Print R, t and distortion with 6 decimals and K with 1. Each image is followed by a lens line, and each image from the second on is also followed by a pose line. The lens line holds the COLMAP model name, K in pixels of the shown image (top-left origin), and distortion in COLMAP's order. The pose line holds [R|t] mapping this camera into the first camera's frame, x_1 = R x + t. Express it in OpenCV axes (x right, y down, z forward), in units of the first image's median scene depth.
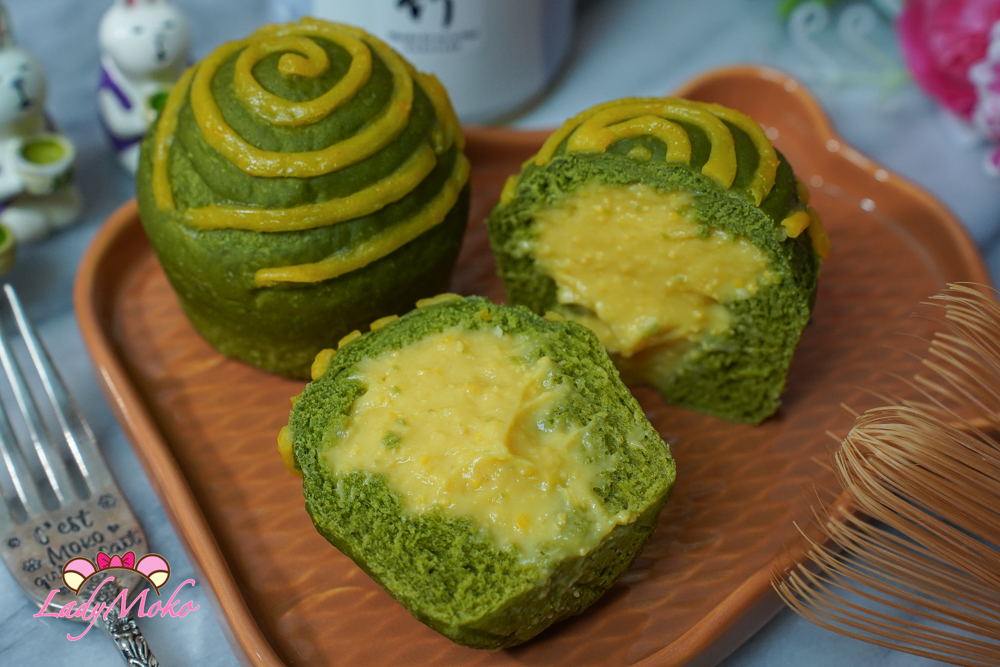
lens RADIAL K [[2128.9, 0, 500.0], [0, 2128.9, 333.5], [0, 0, 1]] dist [0.582666, 0.300180]
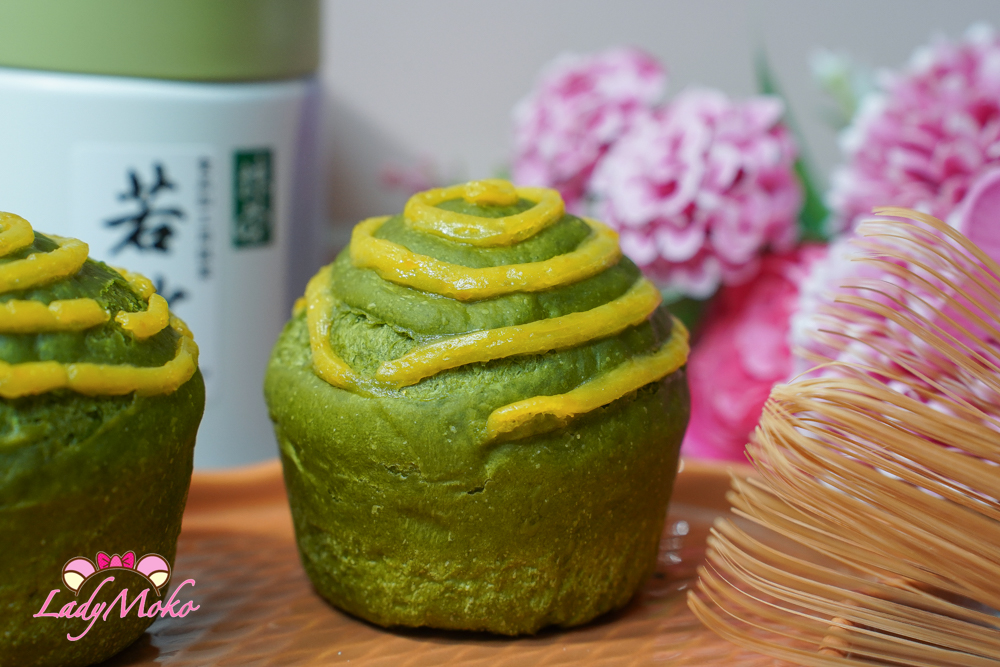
lens RADIAL K [[2128.9, 0, 500.0], [0, 2128.9, 333.5], [0, 0, 1]] dist [0.582666, 0.300180]
pose [[0.958371, -0.084895, 0.272611, -0.311068], [0.215451, 0.841551, -0.495350, 0.318215], [-0.187364, 0.533464, 0.824810, 0.365912]]
